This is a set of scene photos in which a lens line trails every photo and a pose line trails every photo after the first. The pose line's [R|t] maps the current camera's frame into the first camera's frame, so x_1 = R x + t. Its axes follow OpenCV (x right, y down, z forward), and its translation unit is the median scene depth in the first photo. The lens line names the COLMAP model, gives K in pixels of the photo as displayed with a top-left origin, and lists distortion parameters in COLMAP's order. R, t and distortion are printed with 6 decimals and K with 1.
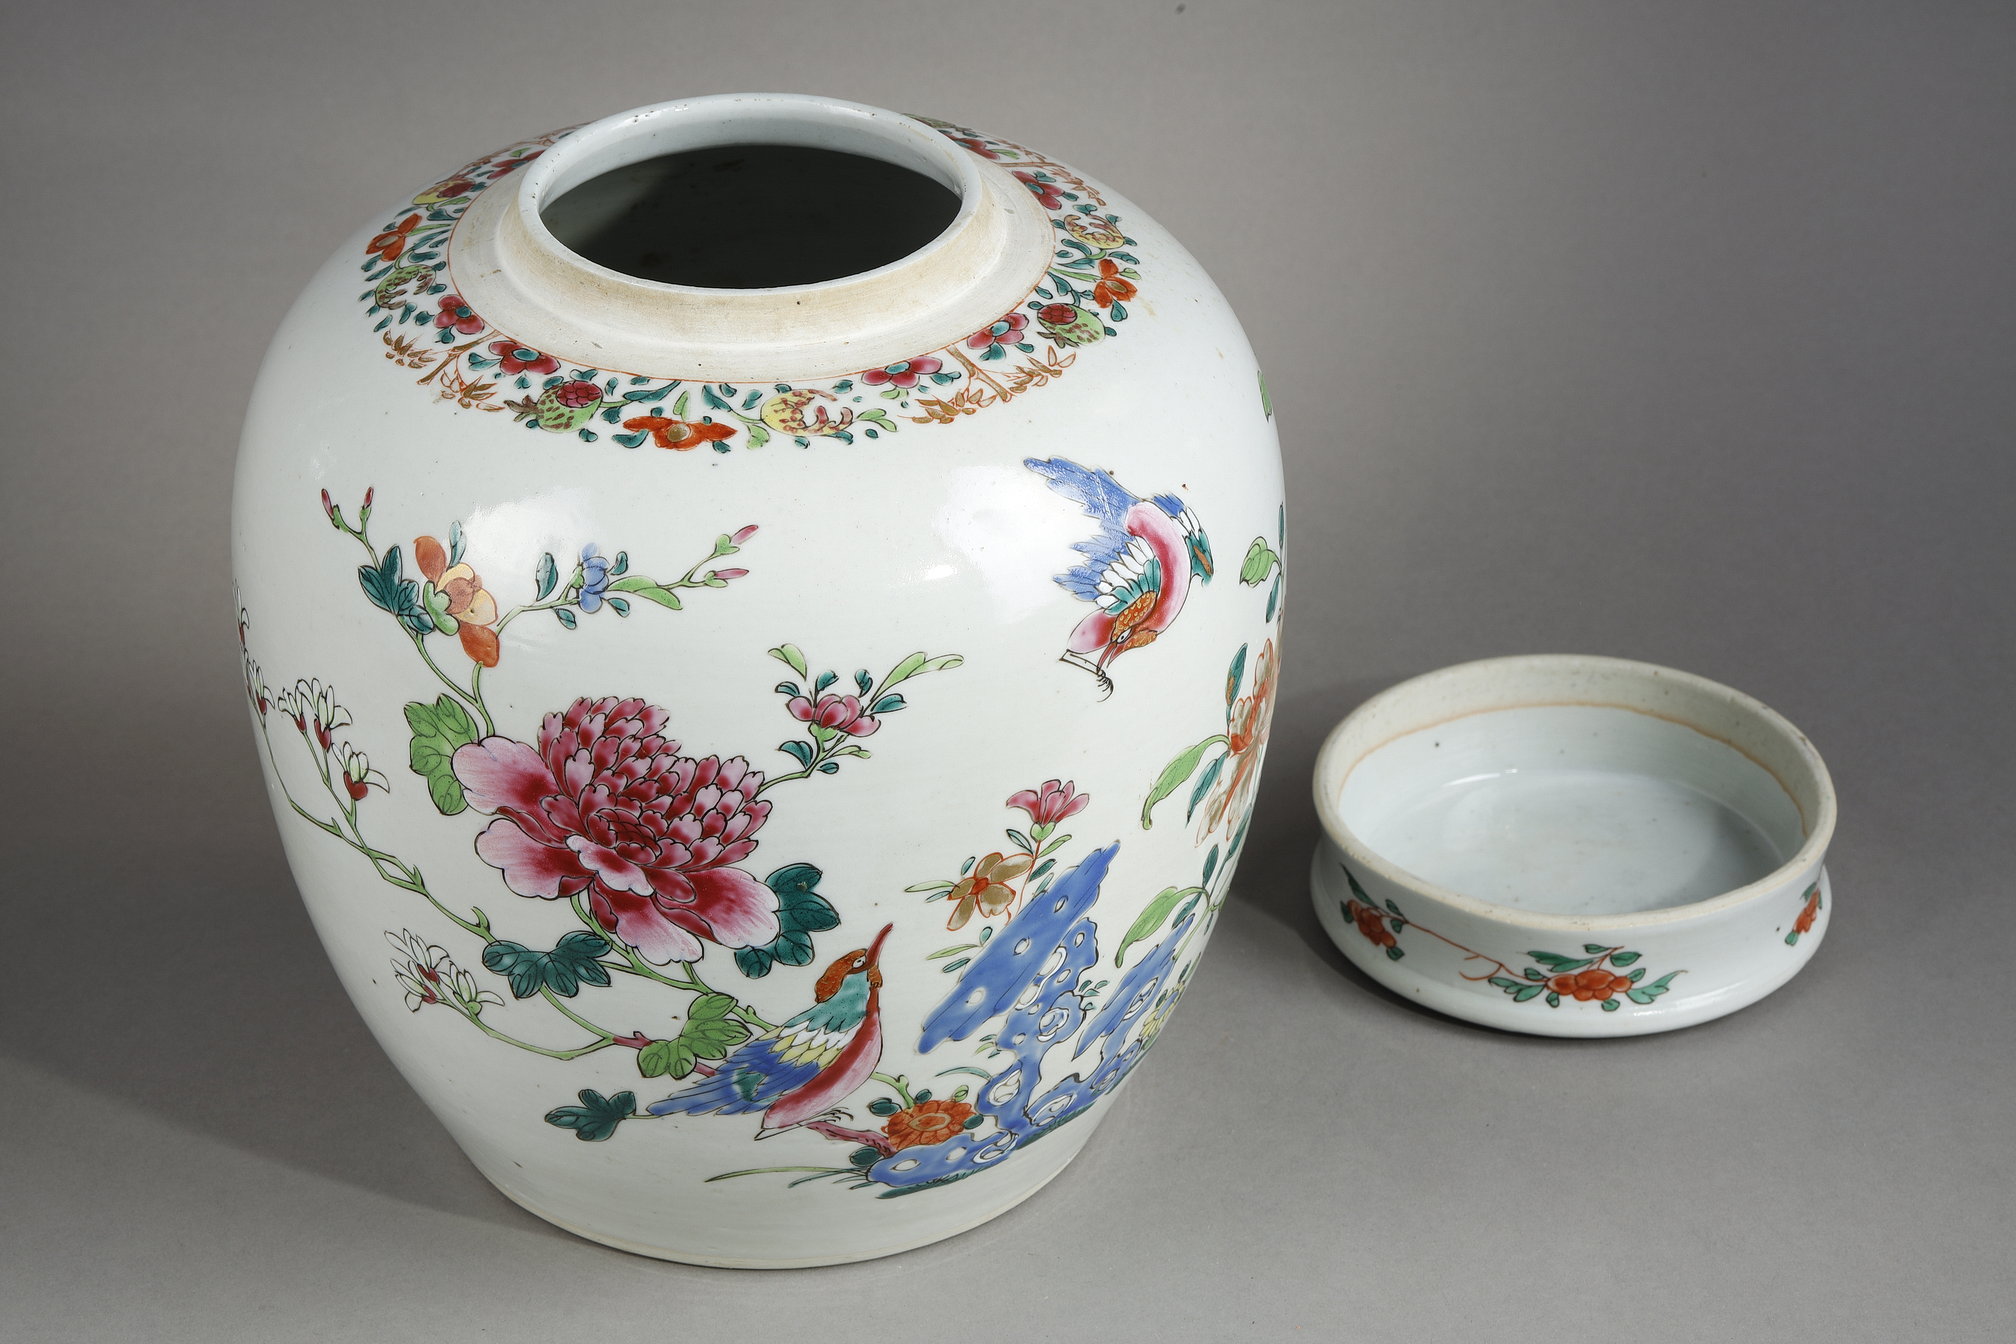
lens RADIAL K [[6272.6, 0, 1013.0], [0, 6272.6, 613.1], [0, 0, 1]] dist [0.215661, 0.000000]
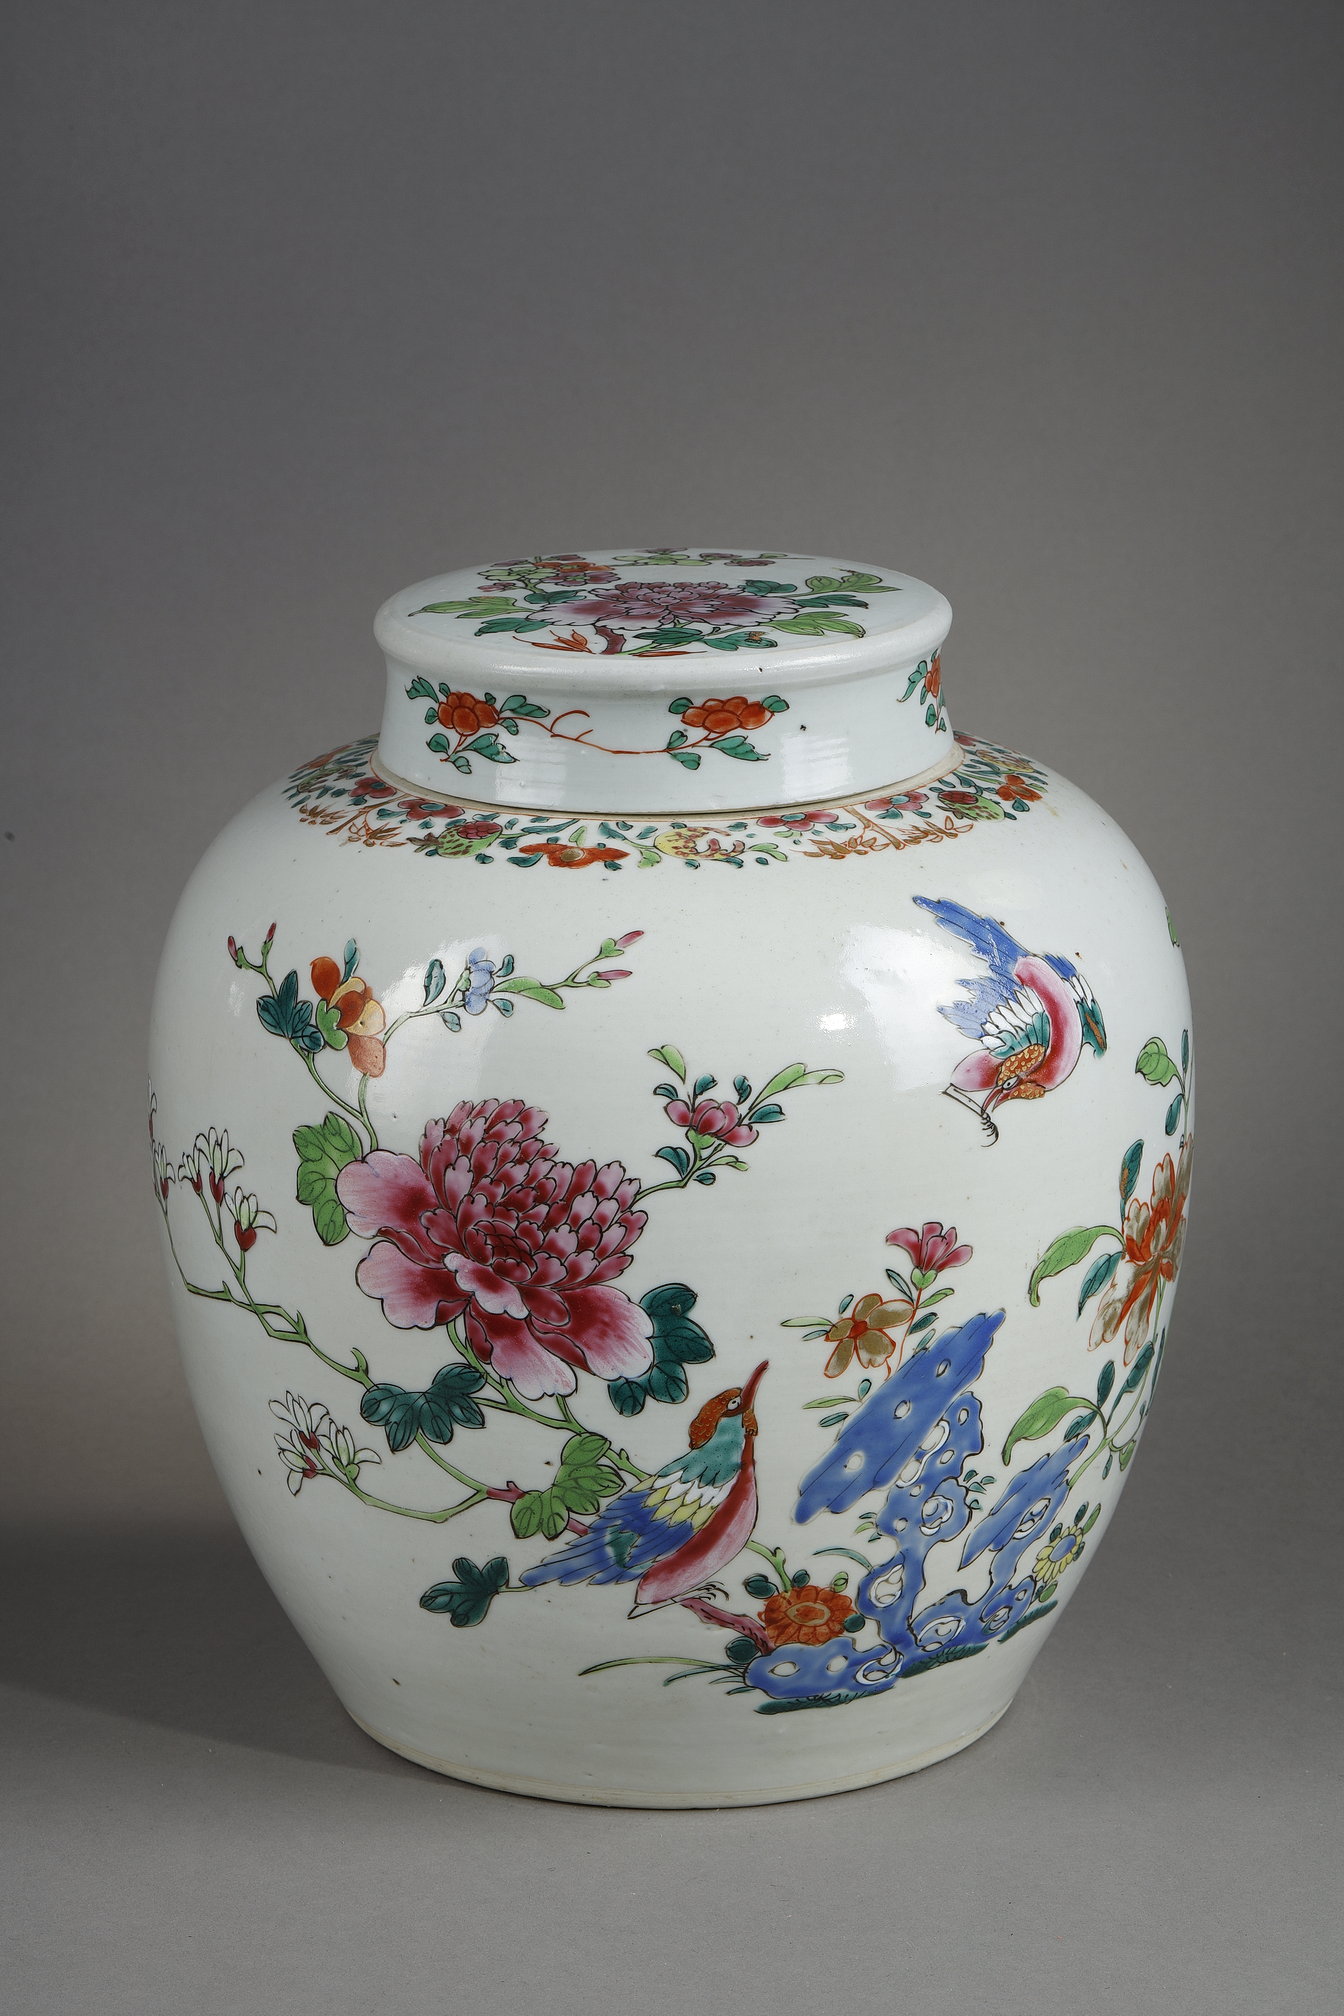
lens RADIAL K [[6272.6, 0, 642.7], [0, 6272.6, 918.8], [0, 0, 1]] dist [0.215661, 0.000000]
pose [[0.995180, 0.019510, -0.096109, 0.054737], [-0.044848, 0.962070, -0.269090, 0.248815], [0.087213, 0.272103, 0.958308, 0.030224]]
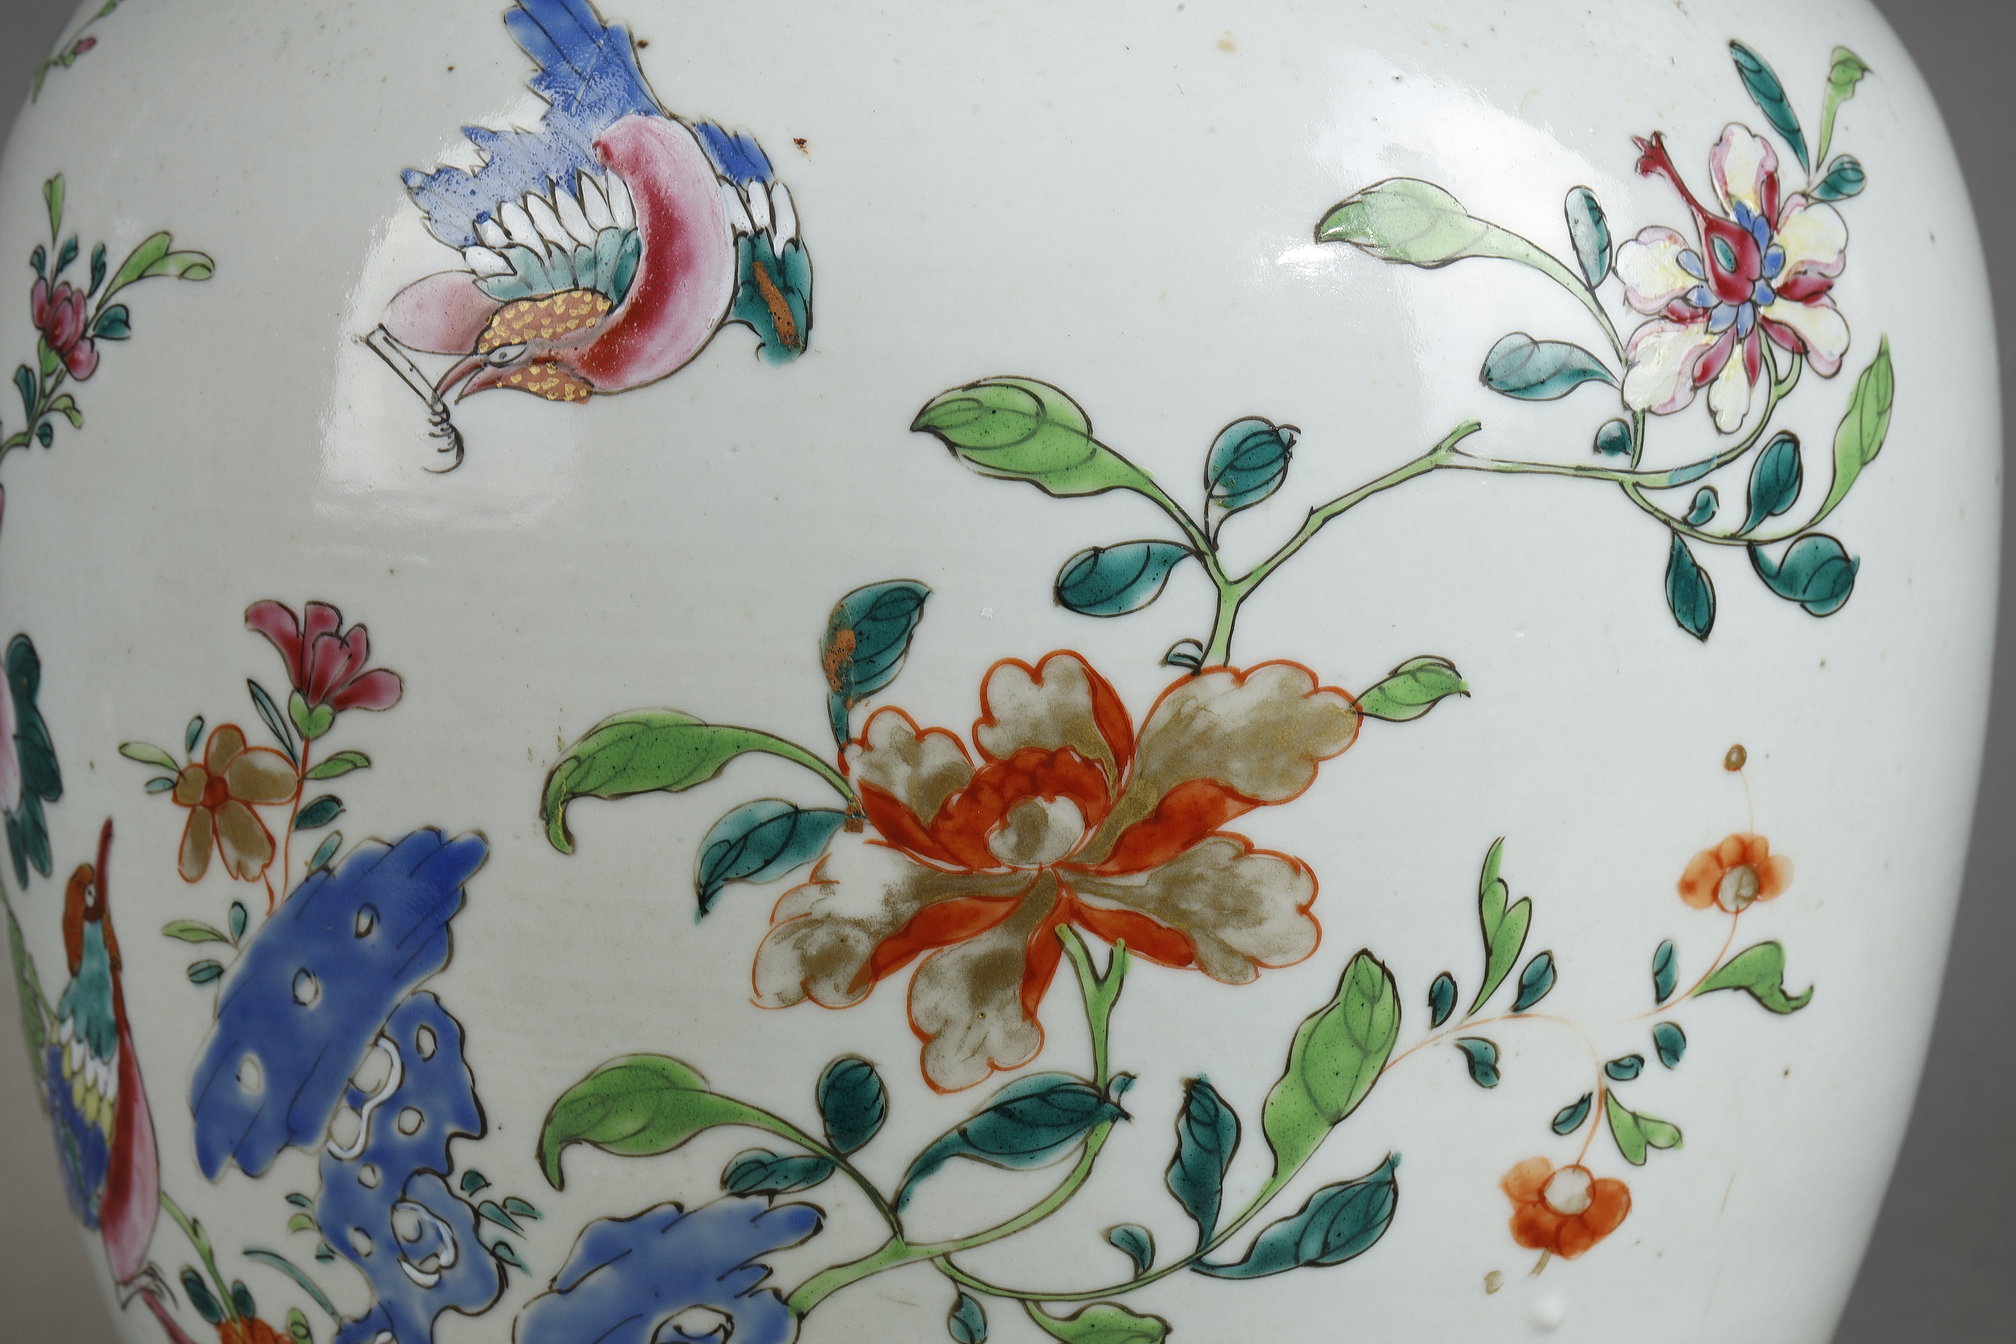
lens RADIAL K [[6772.7, 0, 998.0], [0, 6772.7, 670.7], [0, 0, 1]] dist [0.089074, 0.000000]
pose [[0.374090, 0.132704, -0.917849, 0.505885], [-0.461832, 0.884916, -0.060287, 0.038624], [0.804219, 0.446445, 0.392326, 0.834514]]
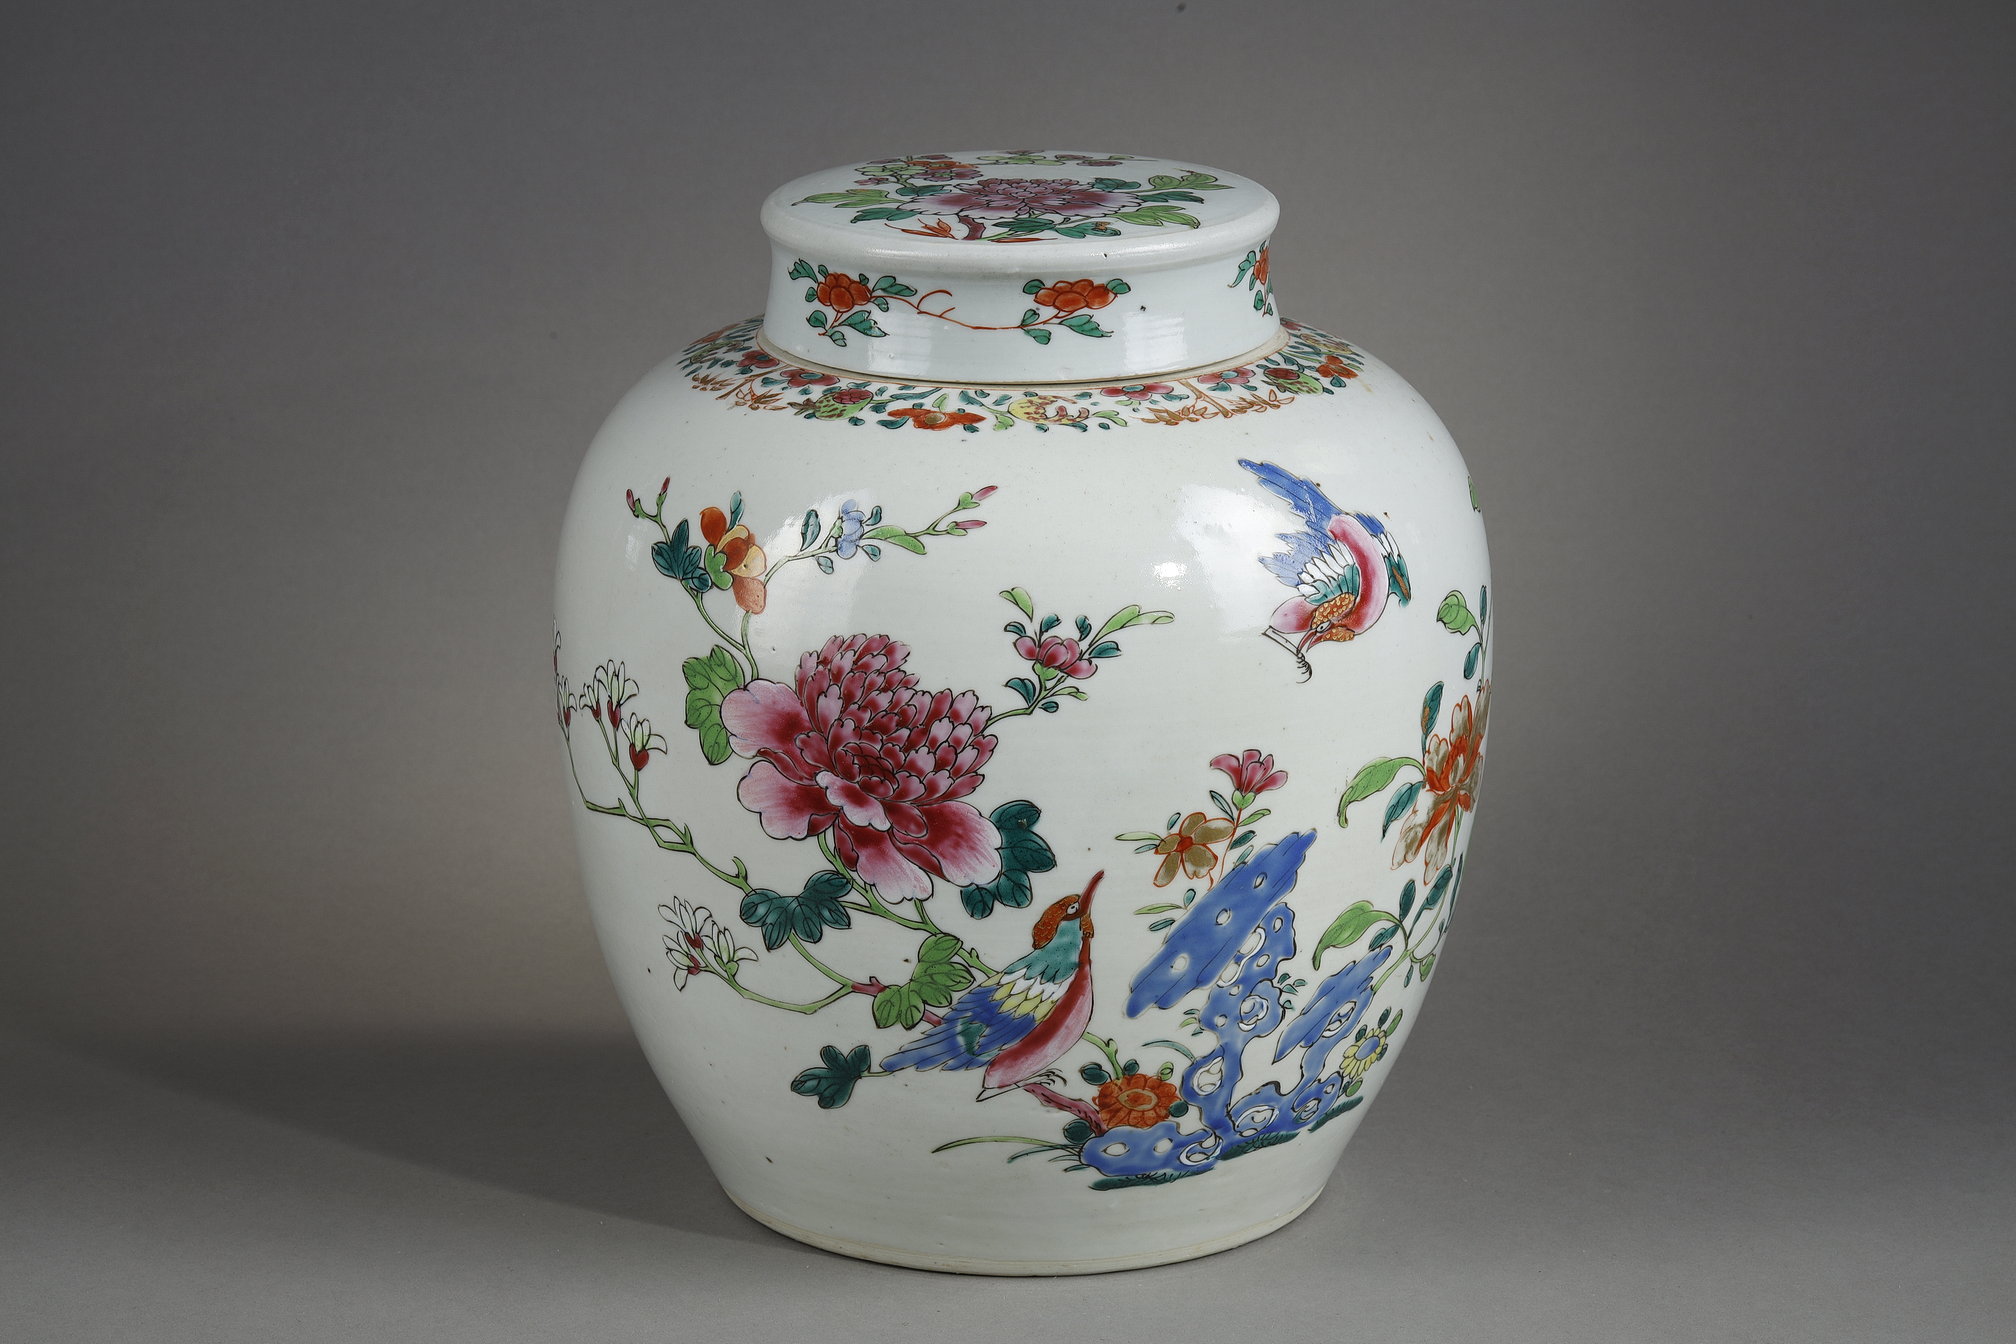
lens RADIAL K [[6272.6, 0, 1039.7], [0, 6272.6, 590.9], [0, 0, 1]] dist [0.215661, 0.000000]
pose [[0.994919, 0.032262, -0.095368, 0.073598], [-0.056772, 0.962076, -0.266807, 0.297658], [0.083144, 0.270866, 0.959020, -0.079187]]
